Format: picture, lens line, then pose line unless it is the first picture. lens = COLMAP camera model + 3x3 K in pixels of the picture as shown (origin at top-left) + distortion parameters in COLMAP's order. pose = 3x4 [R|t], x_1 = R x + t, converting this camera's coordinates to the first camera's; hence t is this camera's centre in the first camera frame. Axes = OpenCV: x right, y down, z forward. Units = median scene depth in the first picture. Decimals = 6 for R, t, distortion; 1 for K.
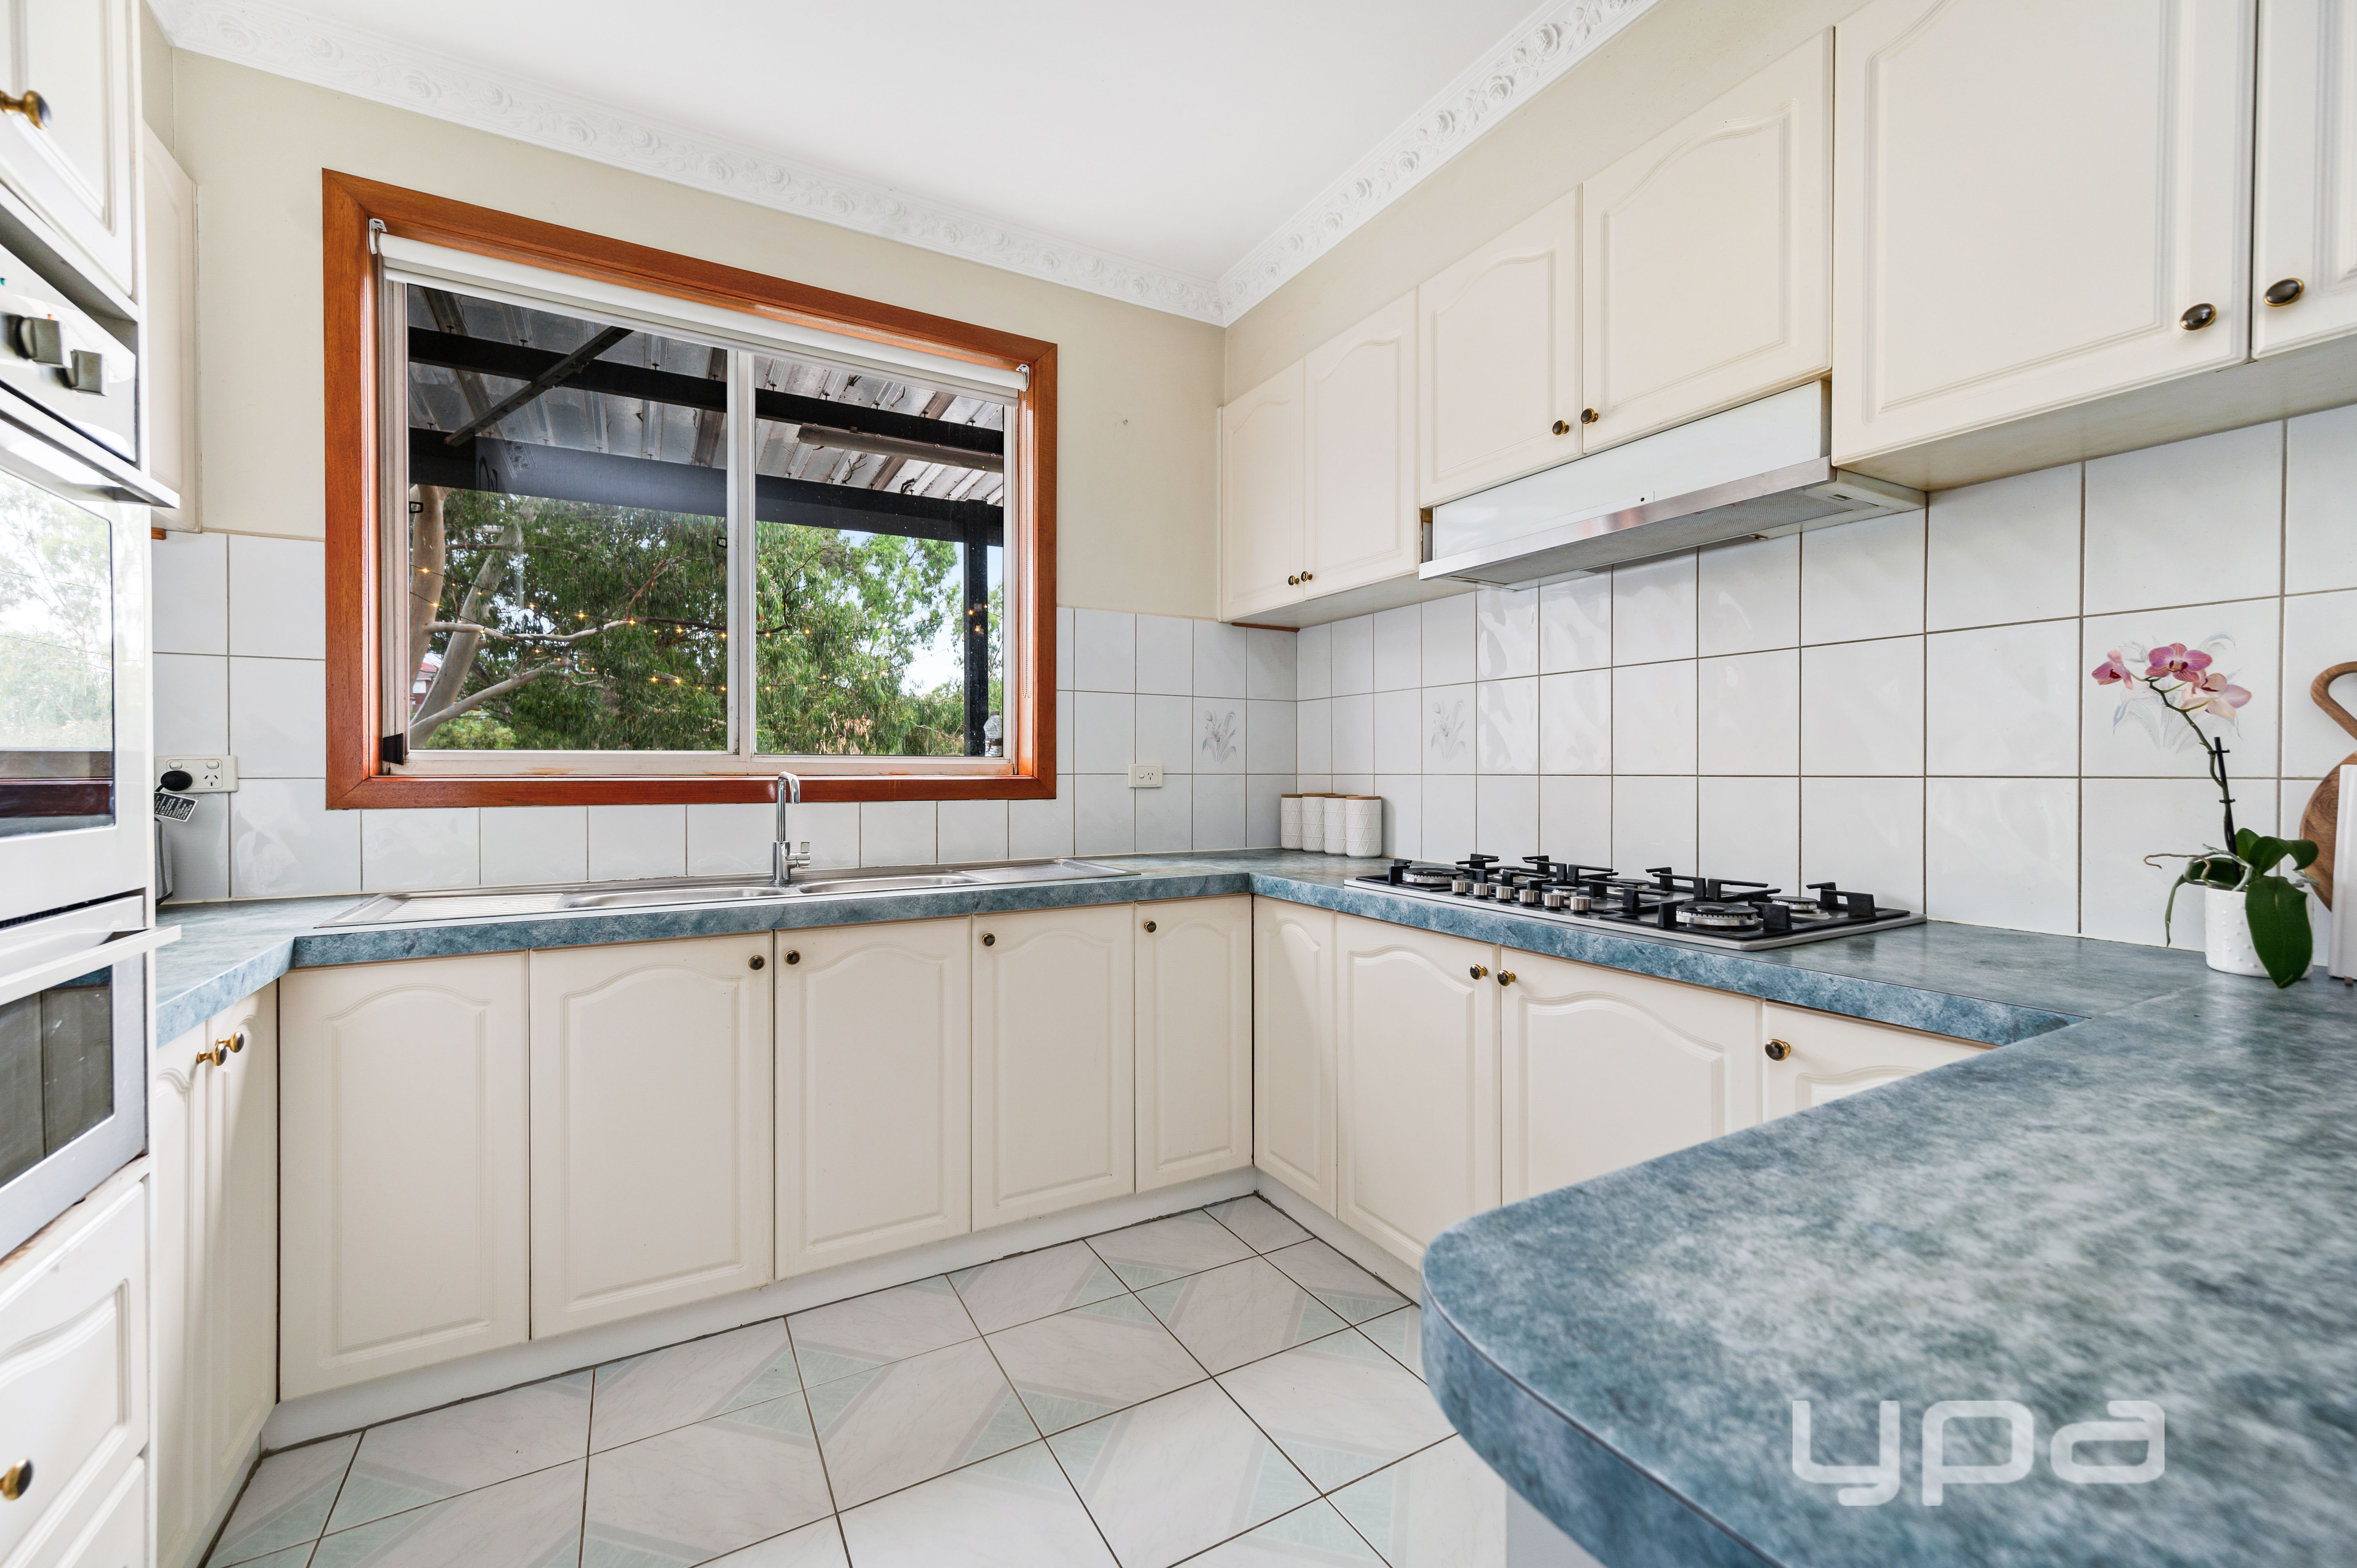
lens RADIAL K [[939.9, 0, 1233.4], [0, 939.9, 776.1], [0, 0, 1]] dist [0.005816, 0.000278]
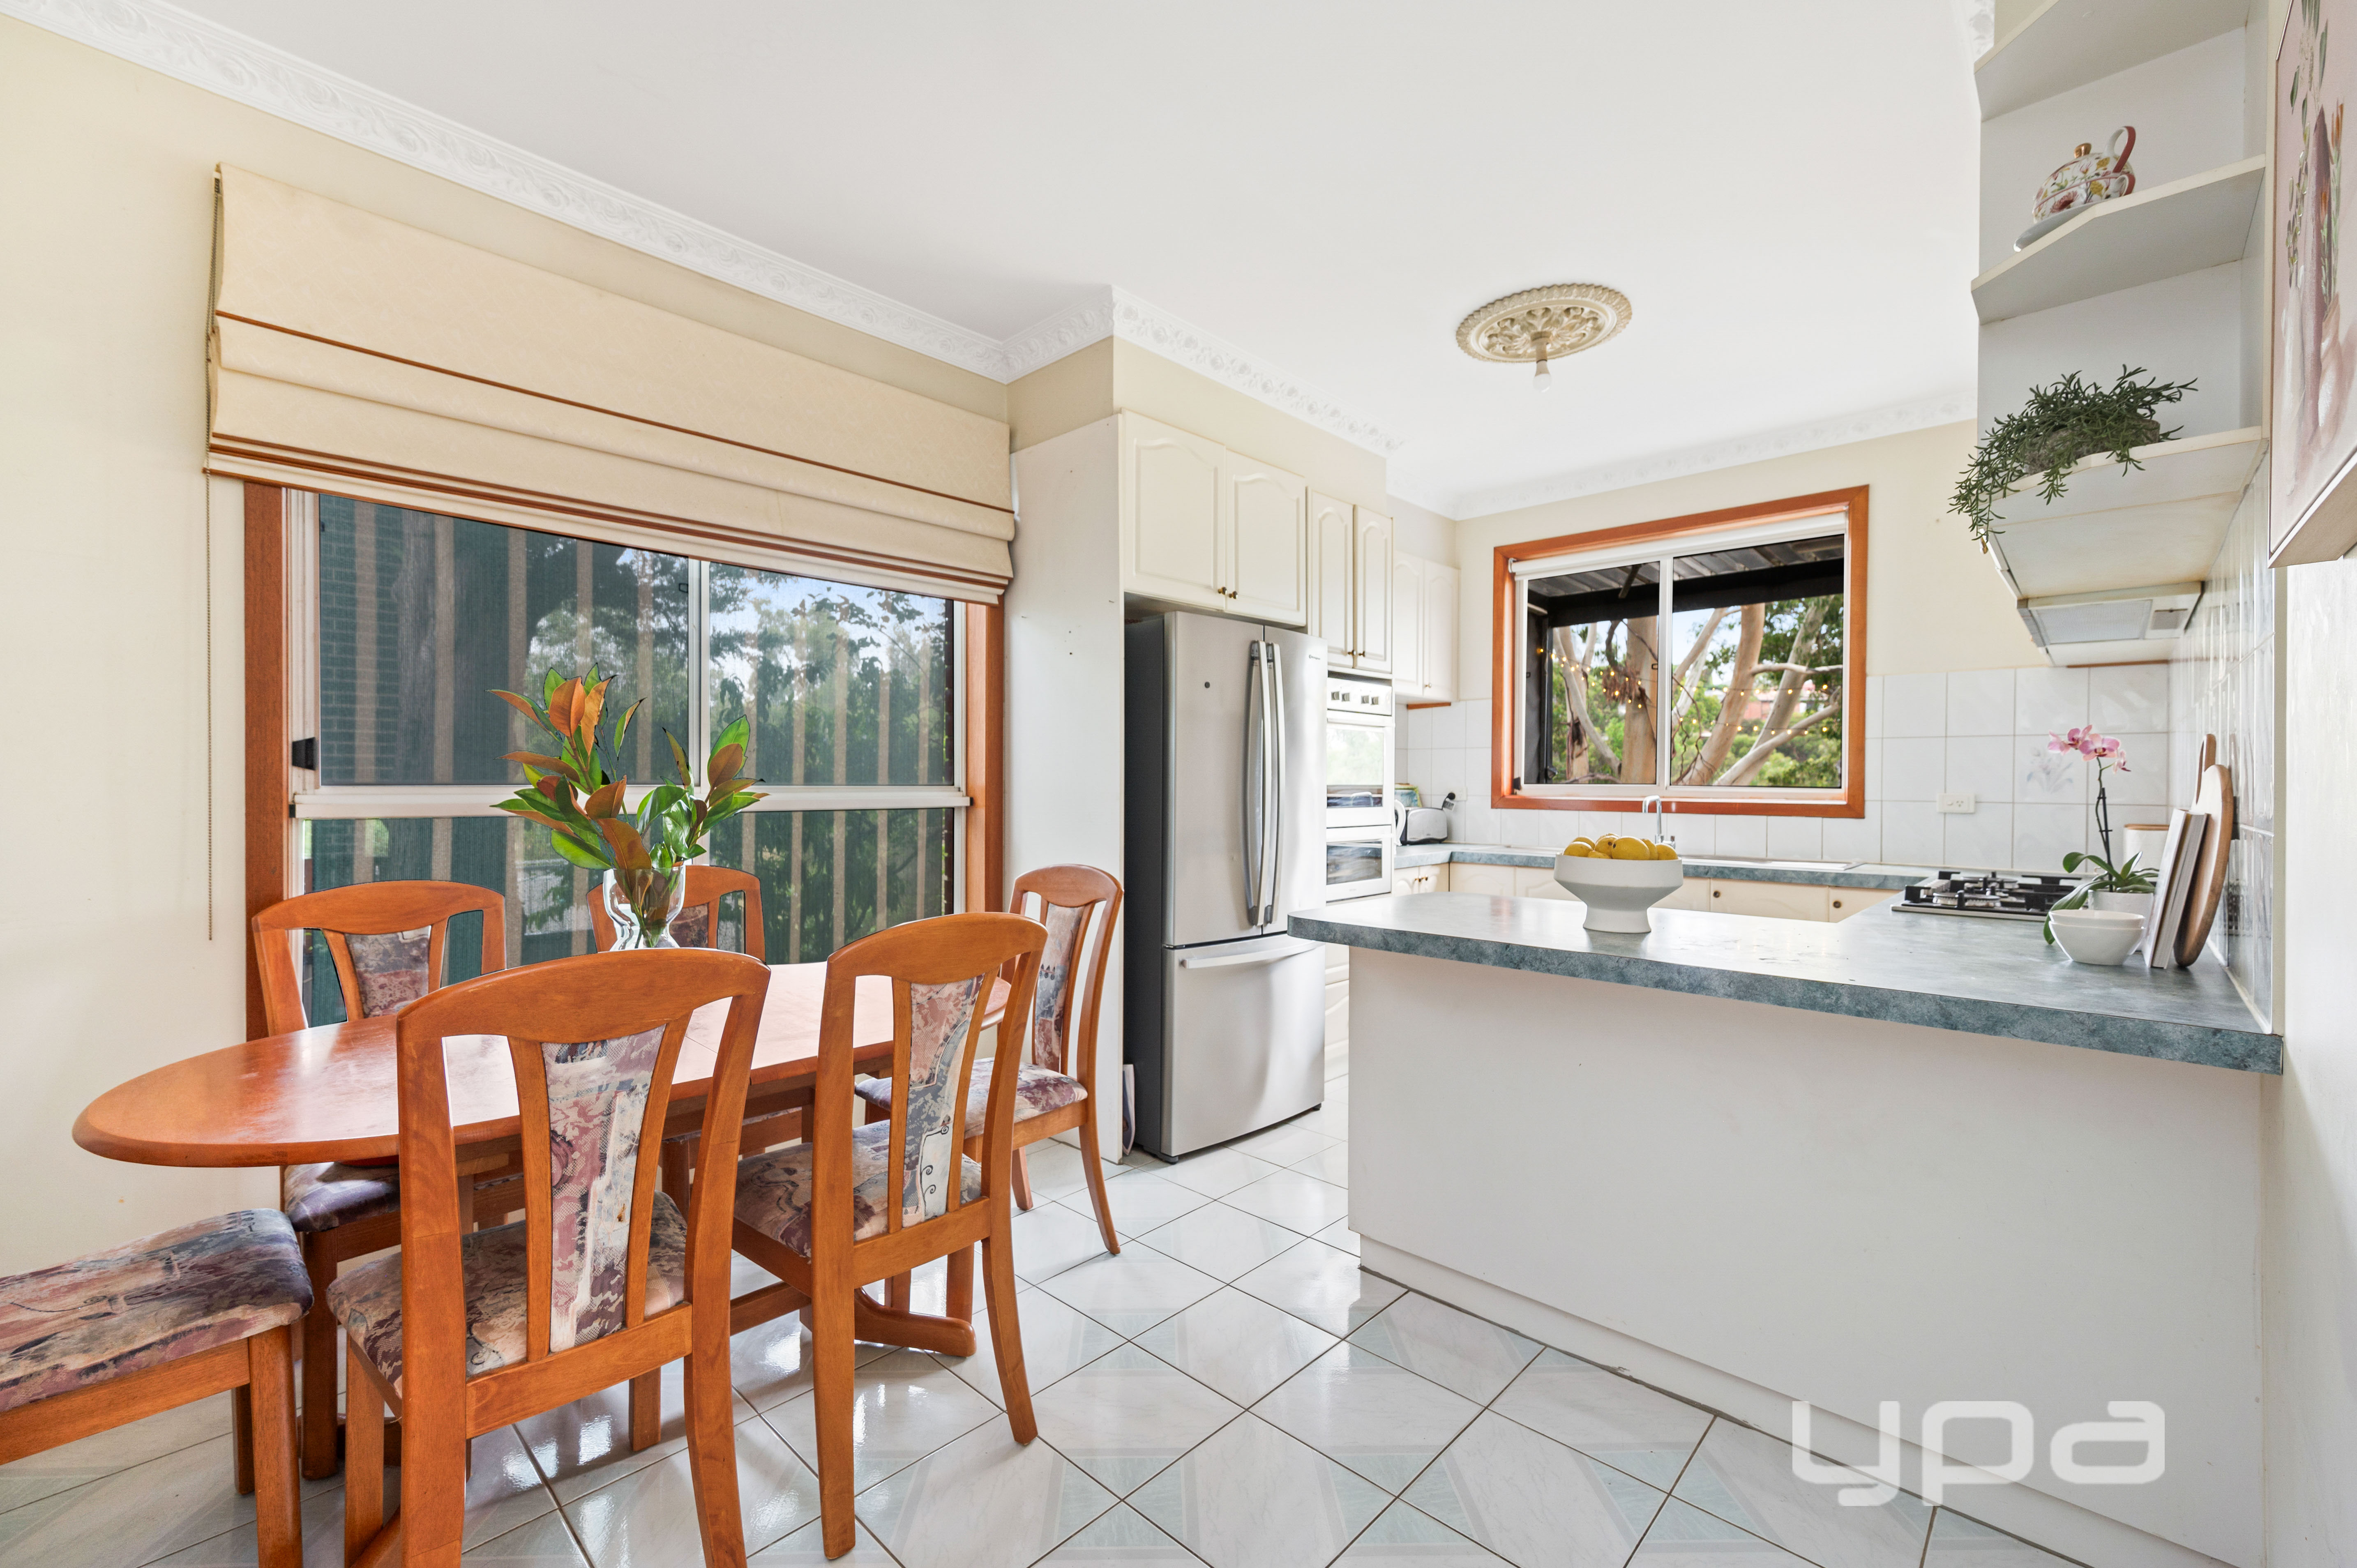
lens RADIAL K [[971.8, 0, 1212.4], [0, 971.8, 788.5], [0, 0, 1]] dist [0.007190, 0.000018]
pose [[0.309144, 0.006675, -0.950992, 1.117633], [-0.013759, 0.999902, 0.002546, -0.013536], [0.950916, 0.012298, 0.309206, -0.428219]]
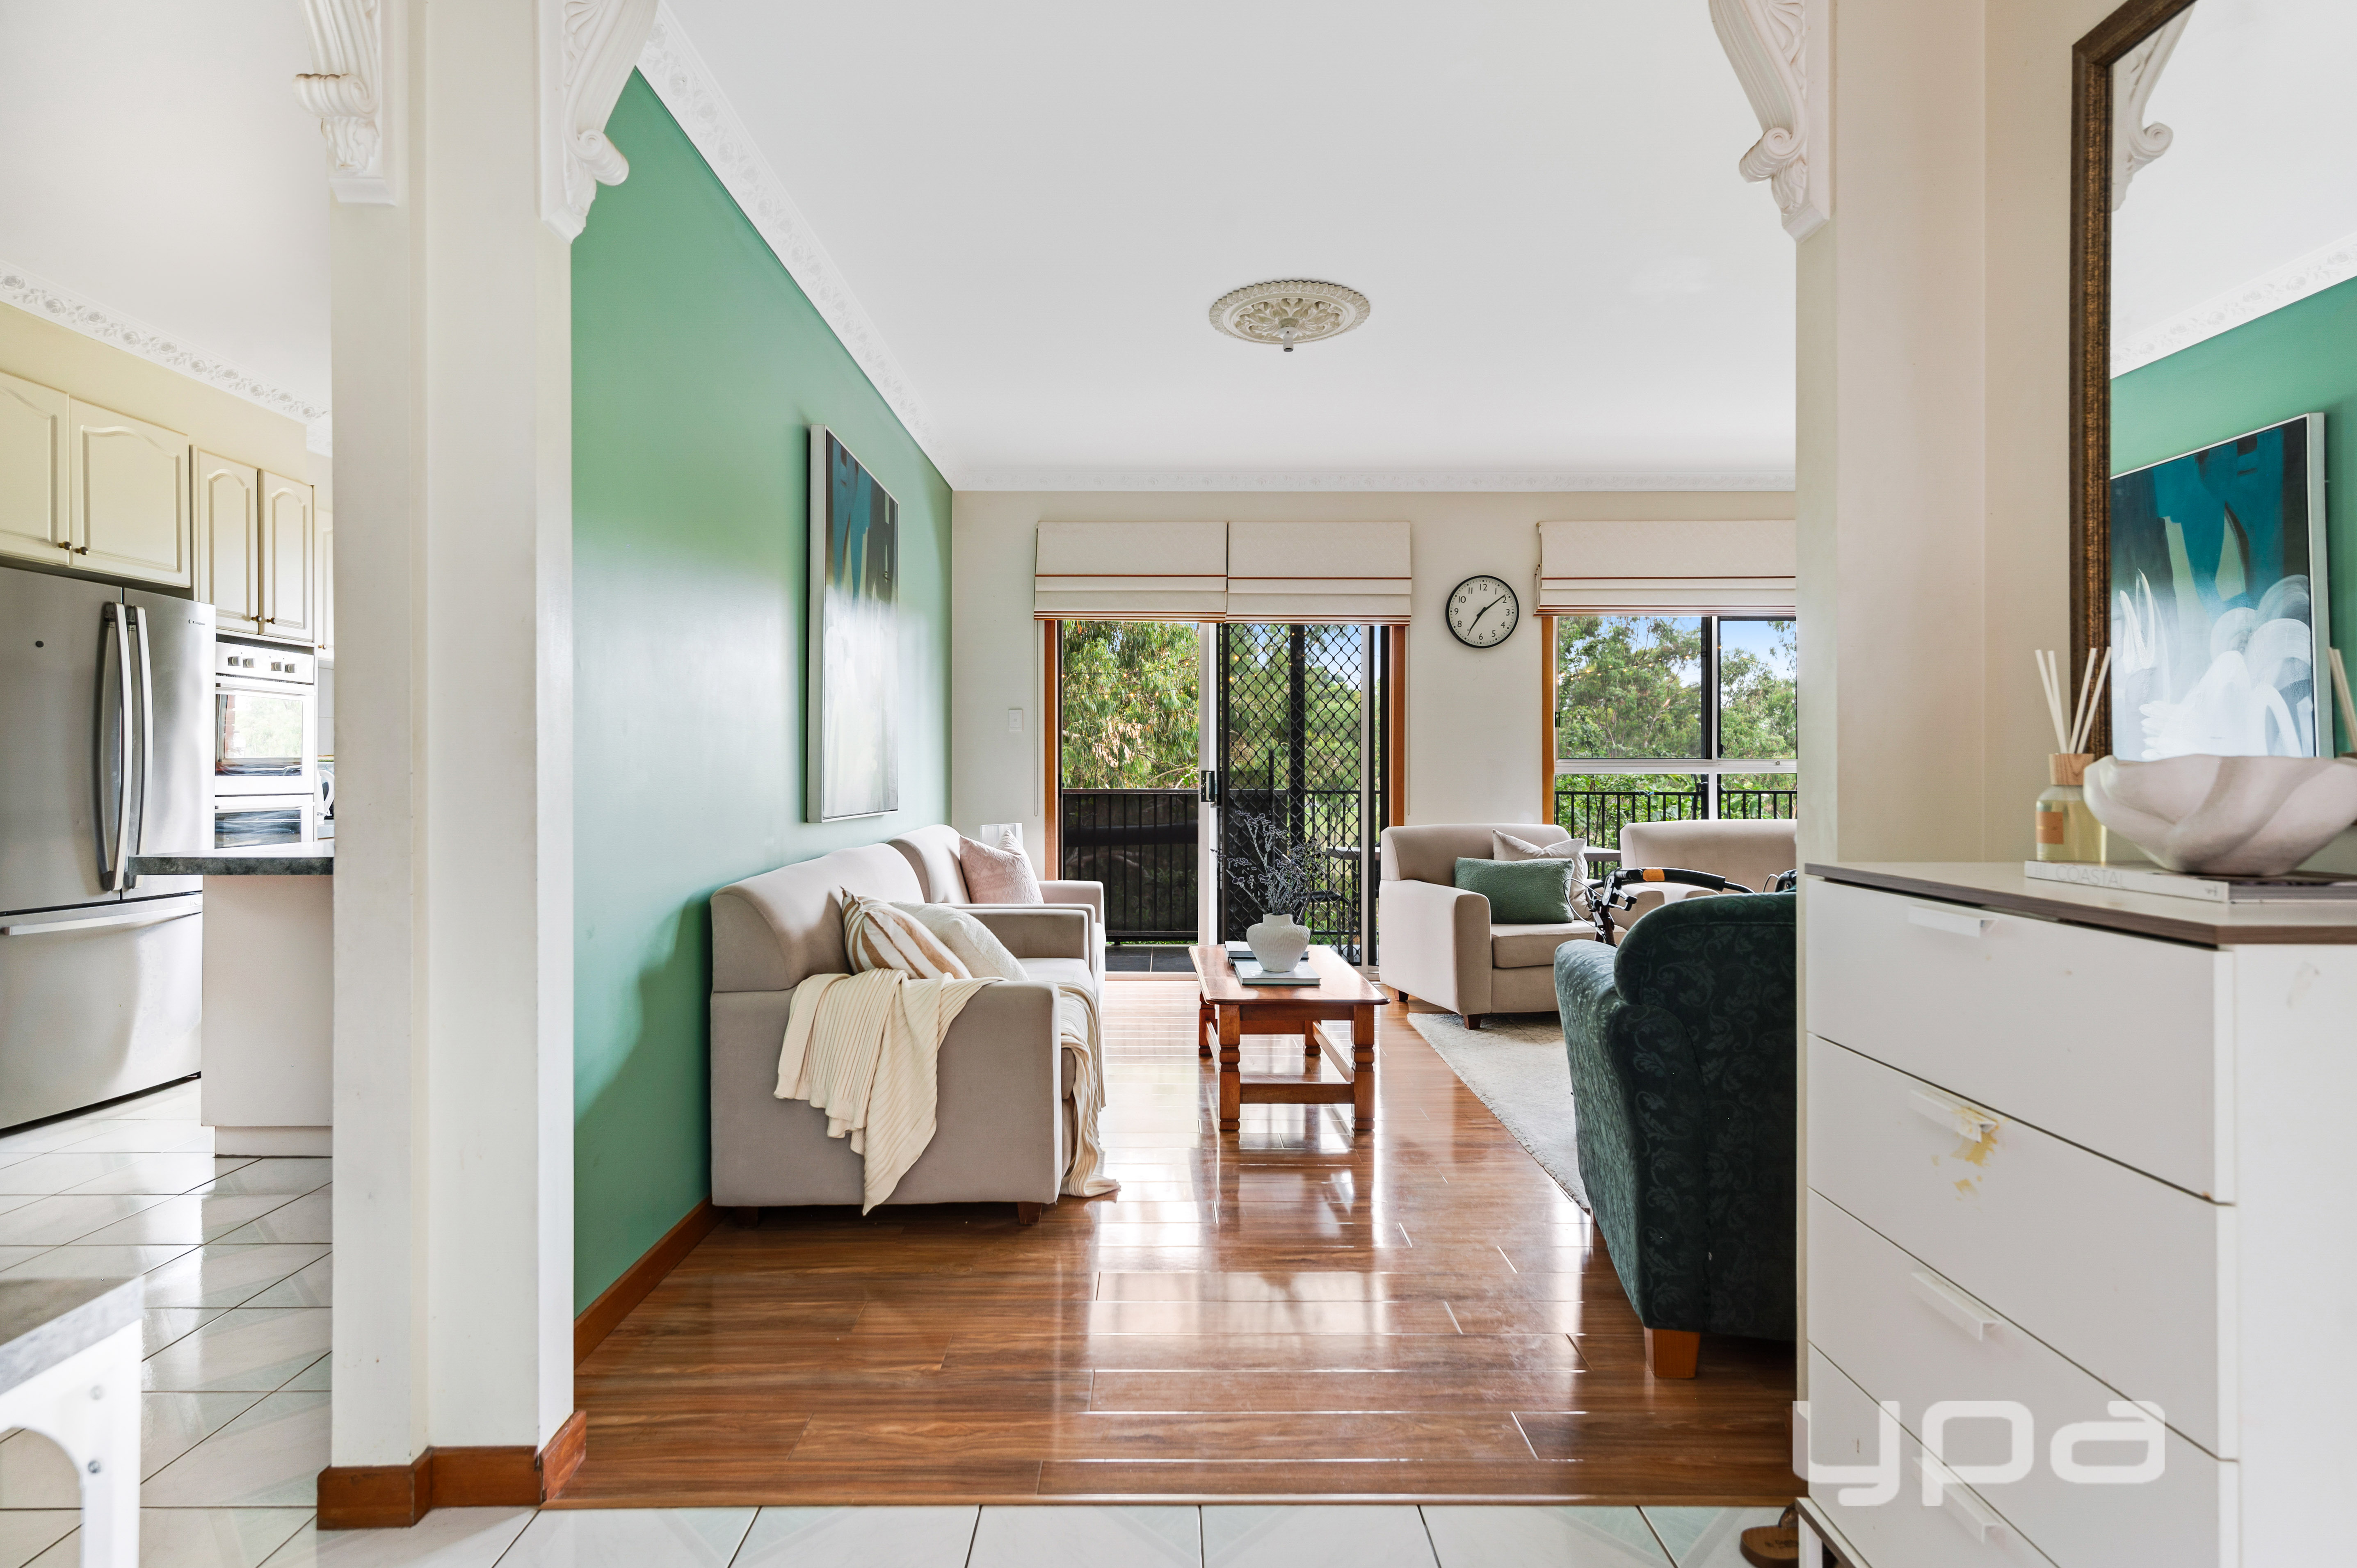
lens RADIAL K [[1118.4, 0, 1140.0], [0, 1118.4, 771.2], [0, 0, 1]] dist [0.004404, 0.001727]
pose [[0.869651, -0.000416, -0.493667, 1.867906], [-0.005659, 0.999926, -0.010812, 0.026240], [0.493635, 0.012196, 0.869584, -0.603896]]
